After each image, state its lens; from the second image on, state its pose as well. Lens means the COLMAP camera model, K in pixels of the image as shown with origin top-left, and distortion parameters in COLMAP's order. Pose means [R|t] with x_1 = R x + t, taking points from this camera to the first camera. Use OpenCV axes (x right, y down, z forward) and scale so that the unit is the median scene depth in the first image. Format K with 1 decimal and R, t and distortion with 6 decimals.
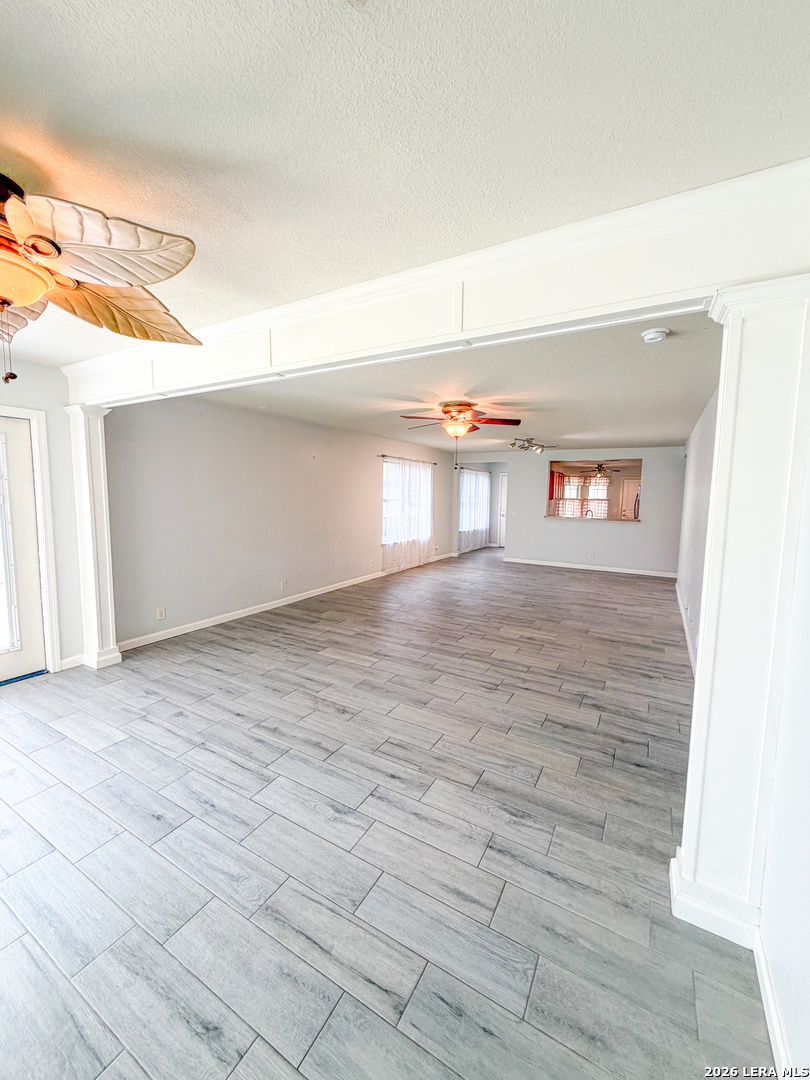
lens RADIAL K [[430.8, 0, 403.8], [0, 430.8, 538.9], [0, 0, 1]] dist [-0.000167, 0.000385]
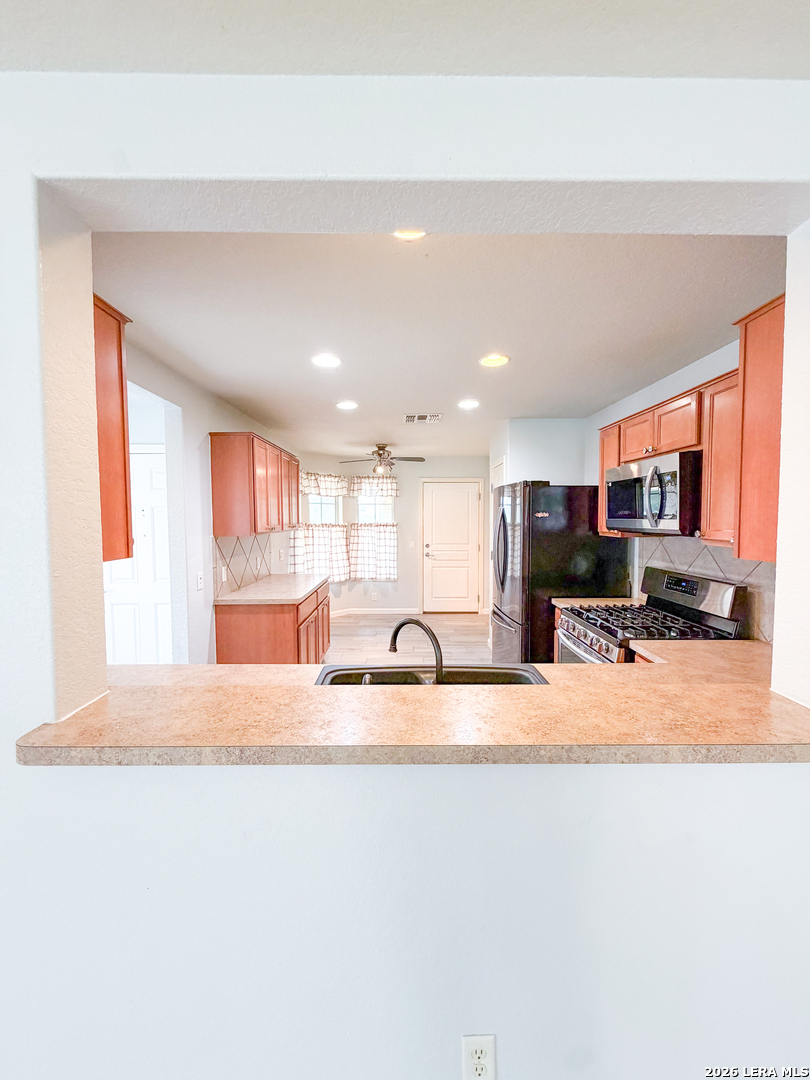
lens RADIAL K [[430.8, 0, 406.4], [0, 430.8, 538.1], [0, 0, 1]] dist [-0.000167, 0.000385]
pose [[0.862127, -0.045470, 0.504649, 0.857232], [0.069127, 0.997208, -0.028244, -0.220571], [-0.501955, 0.059235, 0.862863, 2.079652]]
